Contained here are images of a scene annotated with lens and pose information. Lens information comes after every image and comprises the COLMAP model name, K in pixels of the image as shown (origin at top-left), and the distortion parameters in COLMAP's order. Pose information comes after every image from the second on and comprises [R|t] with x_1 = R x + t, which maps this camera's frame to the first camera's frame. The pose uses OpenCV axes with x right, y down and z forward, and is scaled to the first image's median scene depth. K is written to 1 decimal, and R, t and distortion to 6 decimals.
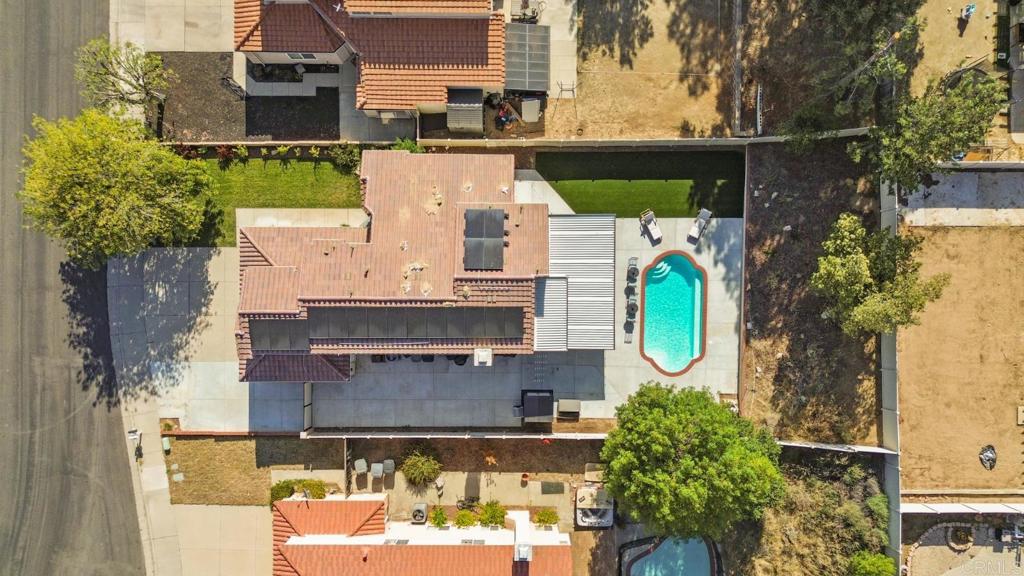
lens RADIAL K [[715.5, 0, 520.6], [0, 715.5, 294.3], [0, 0, 1]] dist [0.096671, -0.102110]
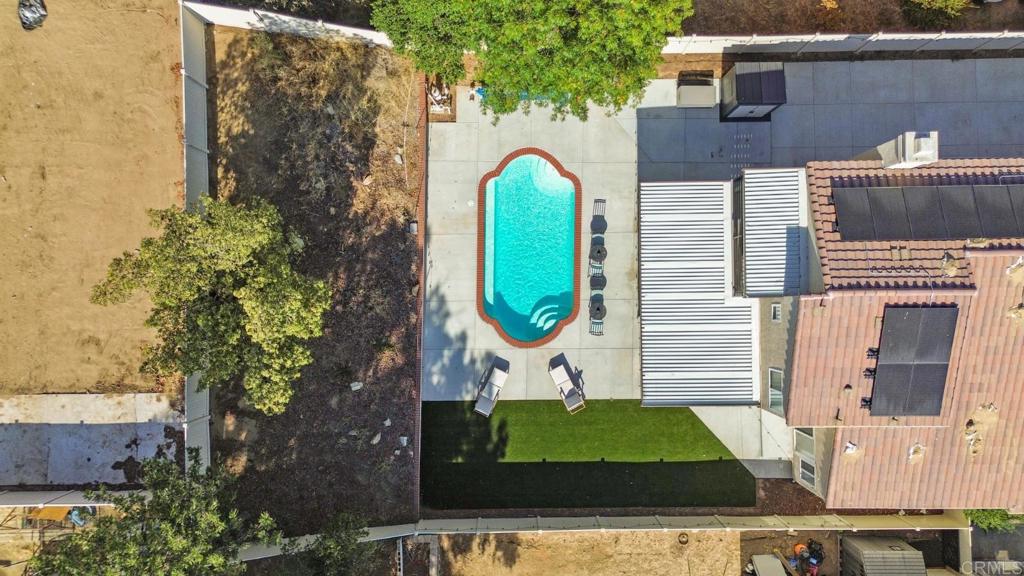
lens RADIAL K [[715.5, 0, 520.6], [0, 715.5, 294.3], [0, 0, 1]] dist [0.096671, -0.102110]
pose [[-0.999862, 0.014238, 0.008523, 0.232145], [-0.014000, -0.999527, 0.027365, -0.033451], [0.008909, 0.027242, 0.999589, 0.402166]]
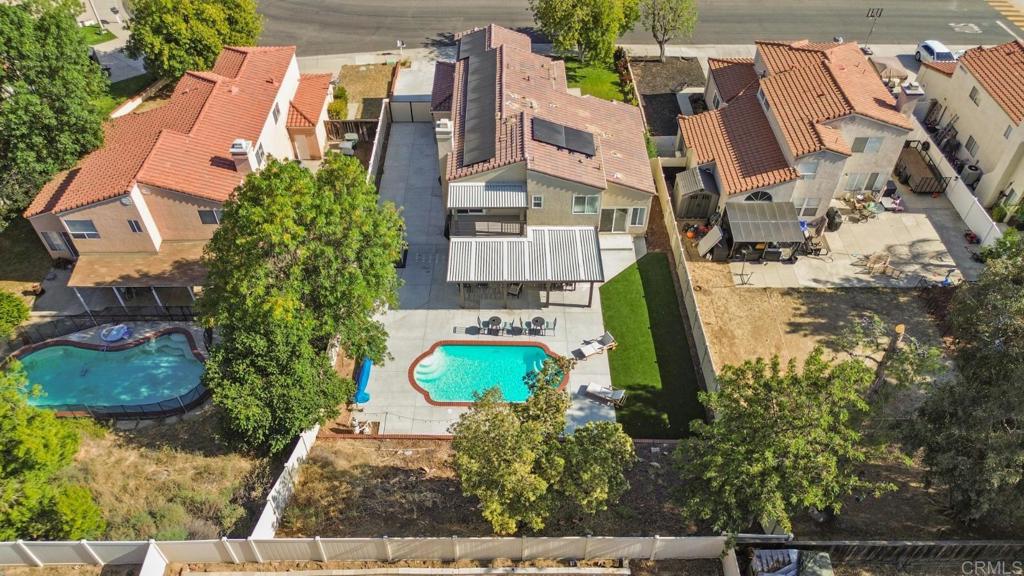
lens RADIAL K [[715.5, 0, 520.6], [0, 715.5, 294.3], [0, 0, 1]] dist [0.096671, -0.102110]
pose [[0.019502, 0.718762, -0.694983, 0.749666], [-0.999724, 0.023110, -0.004153, -0.007578], [0.013077, 0.694872, 0.719014, 0.406867]]
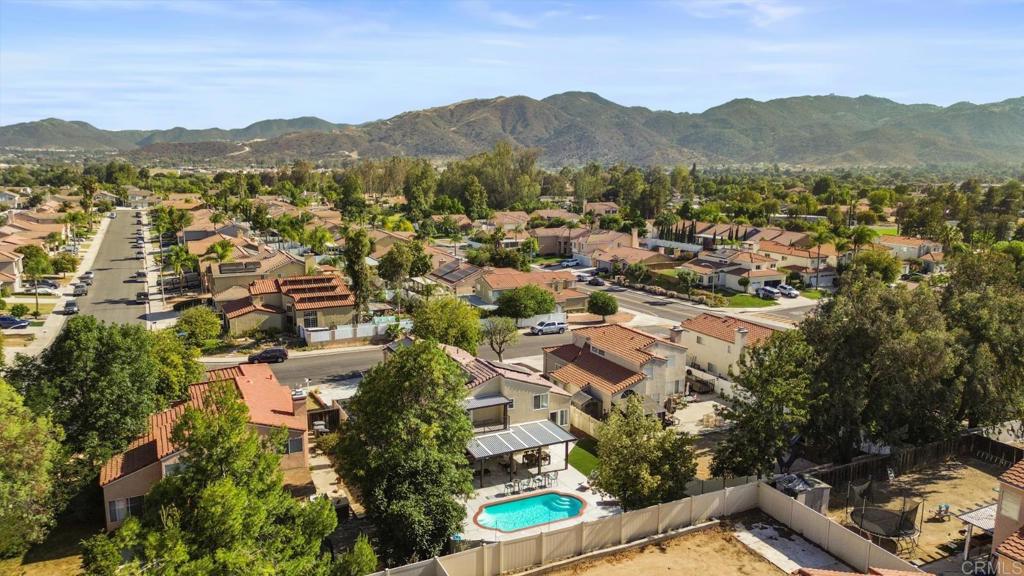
lens RADIAL K [[715.5, 0, 520.6], [0, 715.5, 294.3], [0, 0, 1]] dist [0.096671, -0.102110]
pose [[0.458833, 0.173304, -0.871457, 1.142822], [-0.888458, 0.101267, -0.447646, 0.512005], [0.010671, 0.979648, 0.200438, 0.523710]]
